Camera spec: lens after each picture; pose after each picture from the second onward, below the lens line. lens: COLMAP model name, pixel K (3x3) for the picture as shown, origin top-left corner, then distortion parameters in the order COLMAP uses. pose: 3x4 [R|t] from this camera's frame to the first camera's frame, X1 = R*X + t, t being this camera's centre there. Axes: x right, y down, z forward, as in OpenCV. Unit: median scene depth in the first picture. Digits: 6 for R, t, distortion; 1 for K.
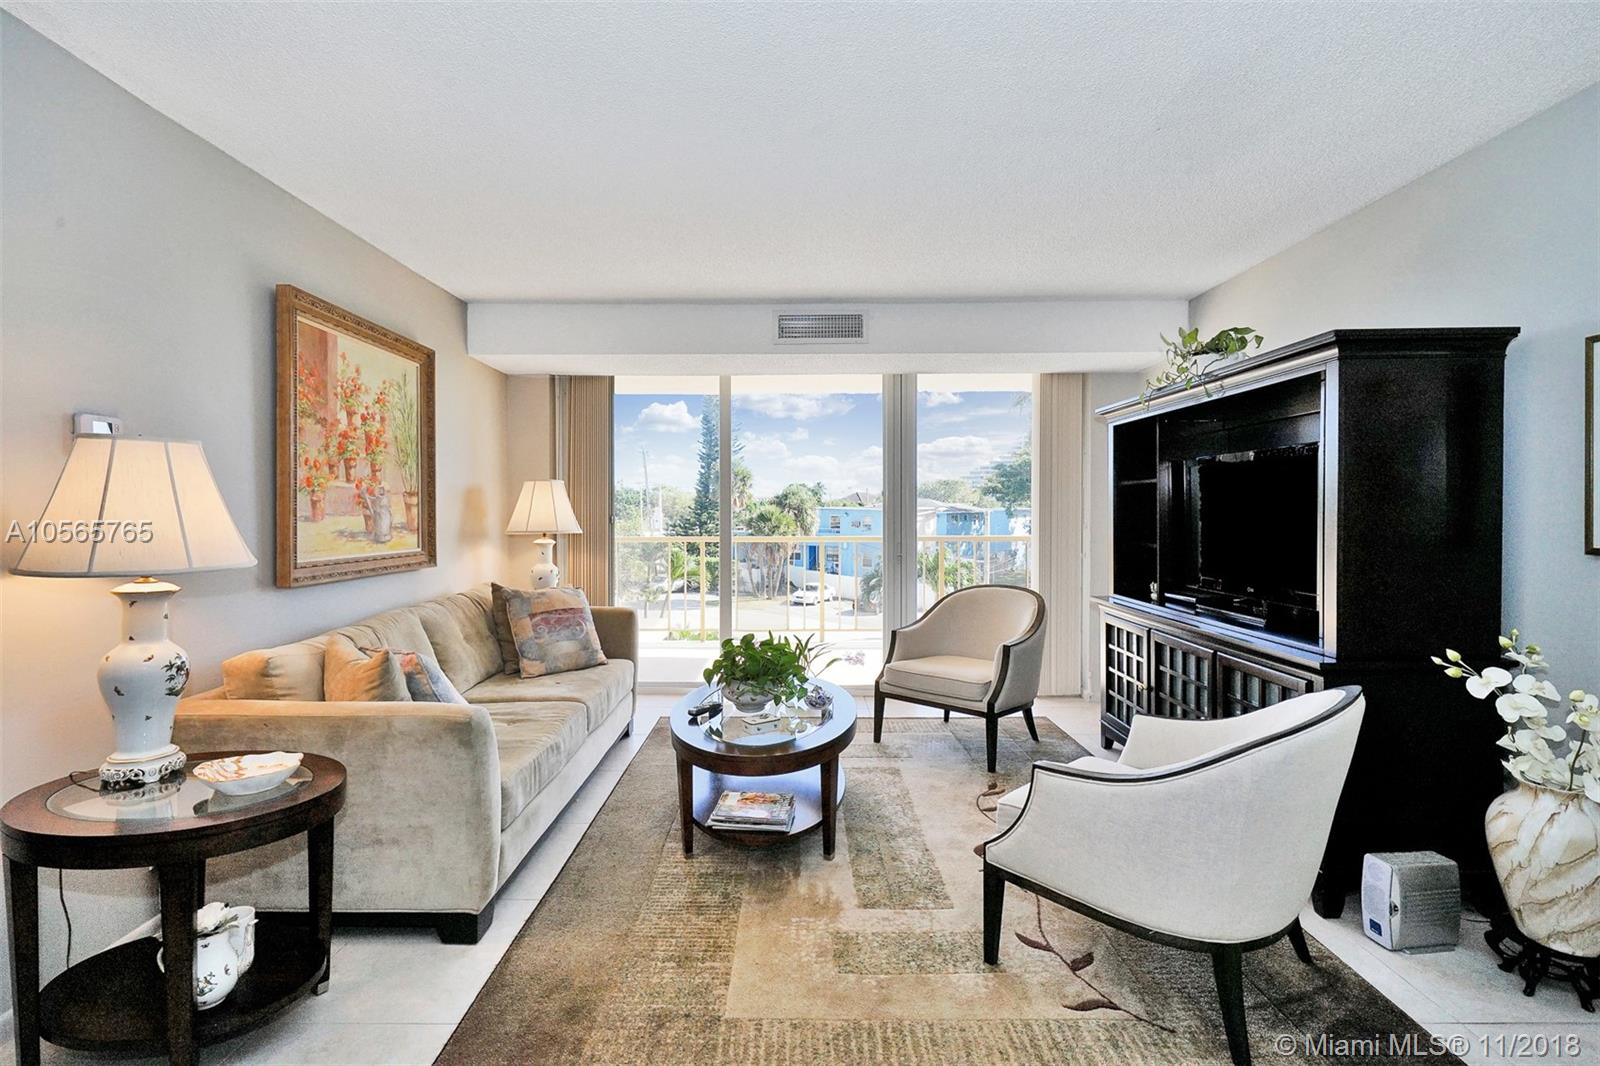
lens RADIAL K [[747.4, 0, 796.8], [0, 747.4, 525.2], [0, 0, 1]] dist [0.002062, 0.000657]
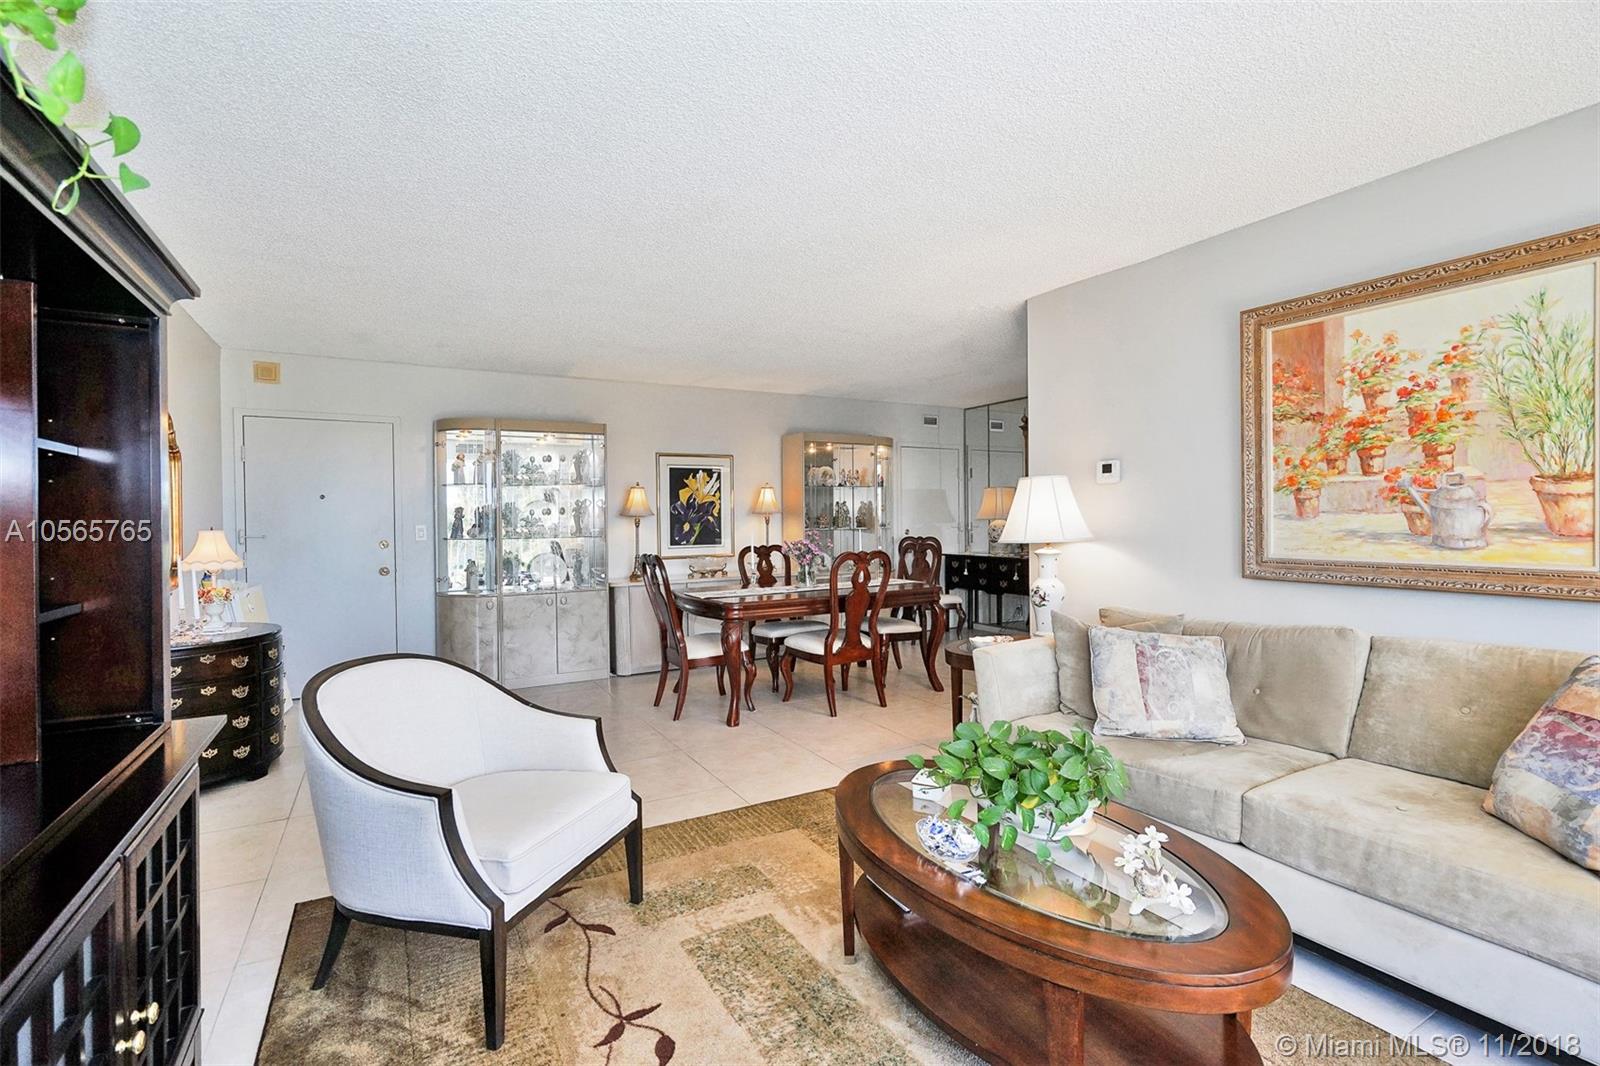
lens RADIAL K [[725.1, 0, 799.1], [0, 725.1, 526.5], [0, 0, 1]] dist [-0.000687, -0.000297]
pose [[-0.871395, 0.016798, -0.490294, 0.379179], [0.003632, 0.999607, 0.027793, -0.022637], [0.490569, 0.022438, -0.871114, 1.362543]]
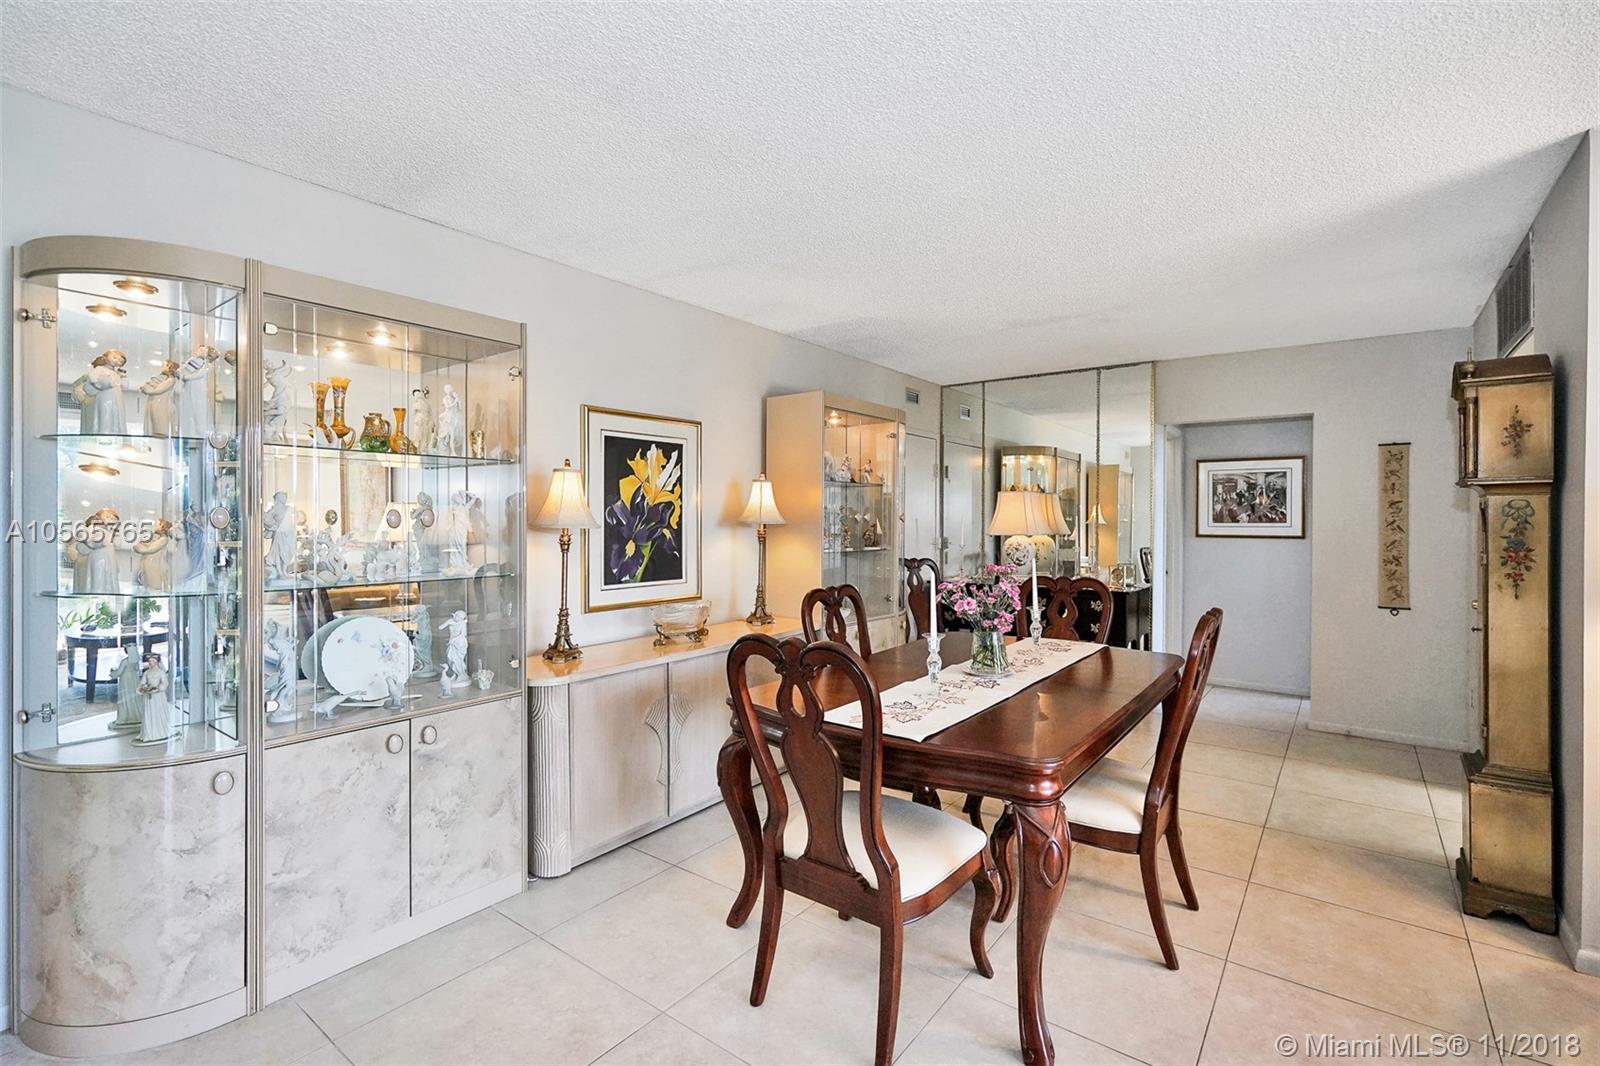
lens RADIAL K [[724.8, 0, 800.0], [0, 724.8, 533.0], [0, 0, 1]] dist [-0.000358, -0.000265]
pose [[-0.608588, 0.014407, -0.793356, 0.363751], [-0.013890, 0.999489, 0.028805, -0.024402], [0.793365, 0.028550, -0.608077, 0.299276]]
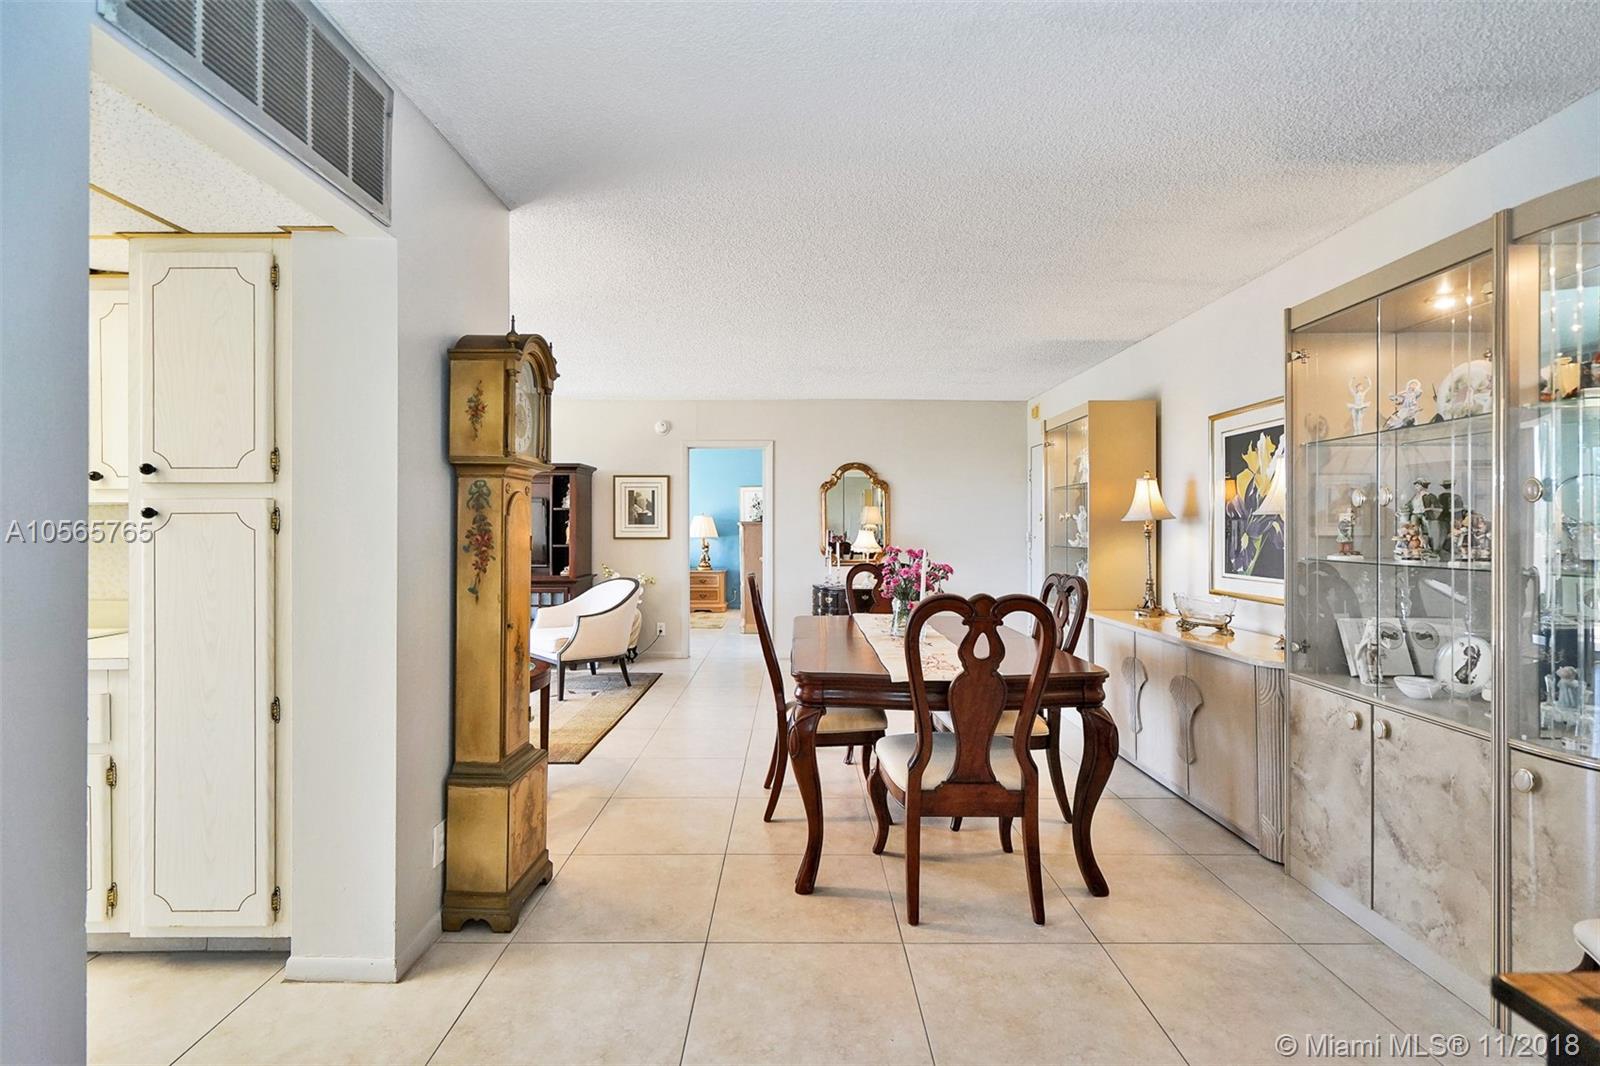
lens RADIAL K [[722.5, 0, 790.0], [0, 722.5, 529.0], [0, 0, 1]] dist [0.004030, 0.000179]
pose [[0.011827, -0.002073, 0.999928, -1.451669], [0.017368, 0.999847, 0.001867, 0.001094], [-0.999779, 0.017344, 0.011862, 0.118610]]
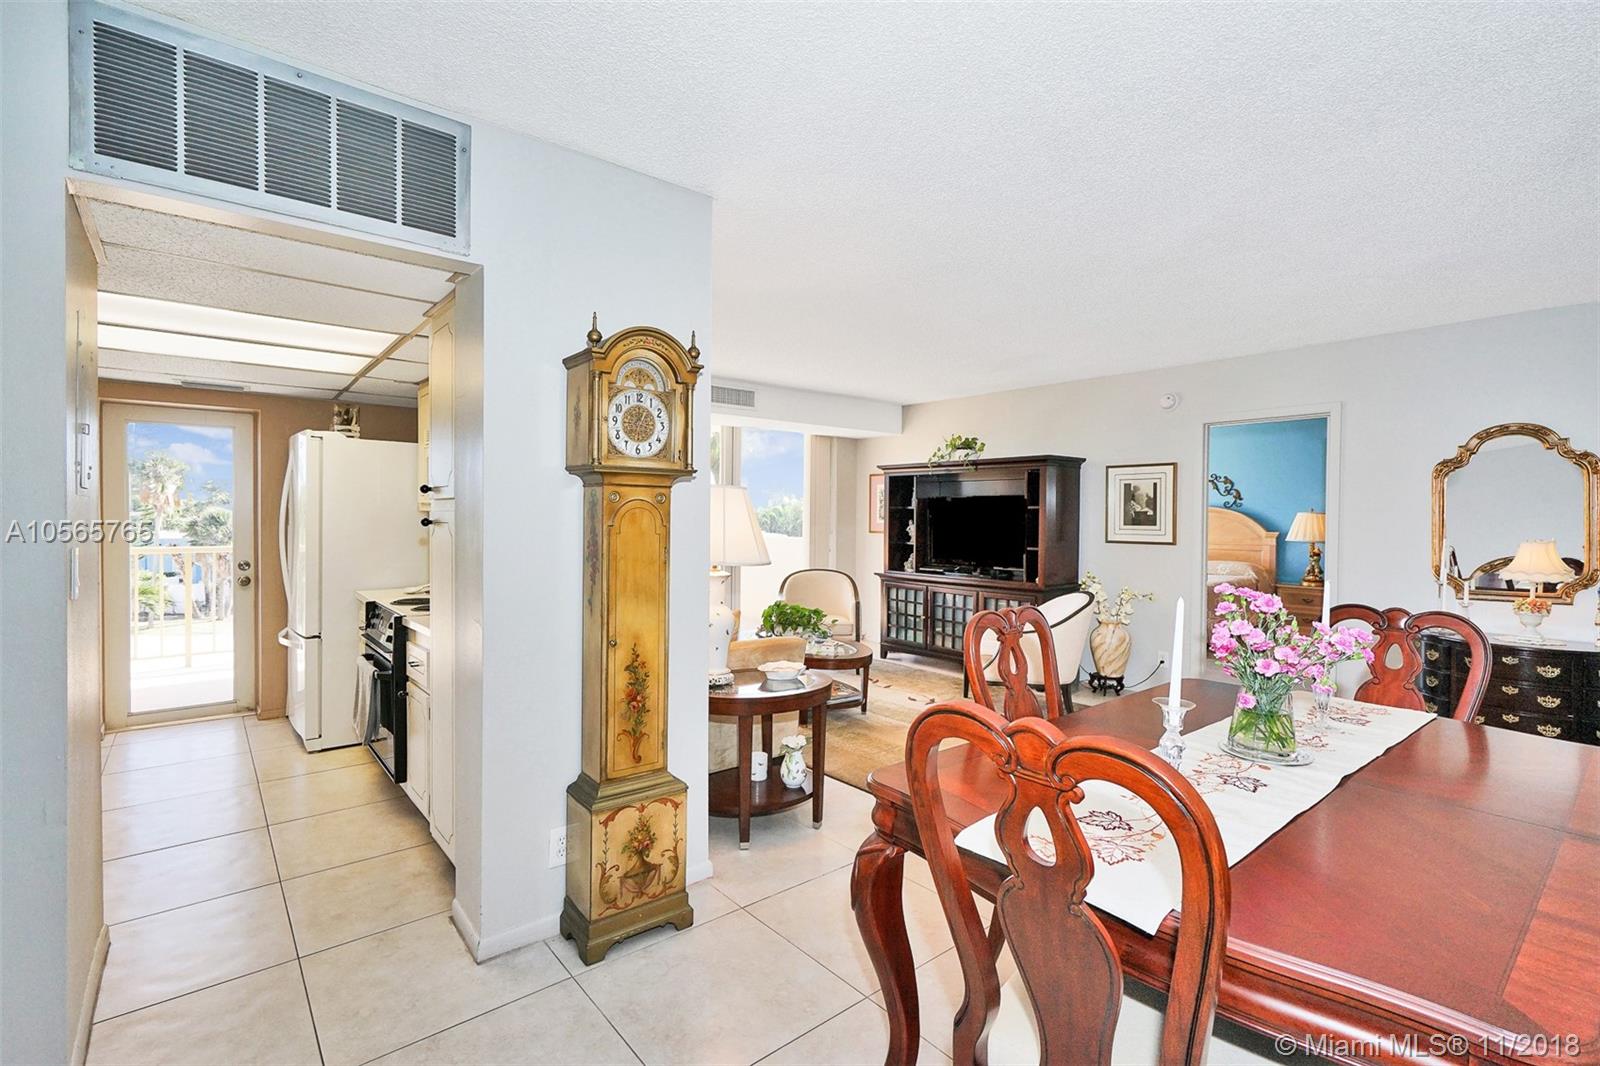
lens RADIAL K [[725.1, 0, 799.1], [0, 725.1, 526.5], [0, 0, 1]] dist [-0.000687, -0.000297]
pose [[0.768555, -0.001139, 0.639783, -1.031715], [0.002127, 0.999997, -0.000775, -0.014720], [-0.639780, 0.001957, 0.768555, -0.231861]]
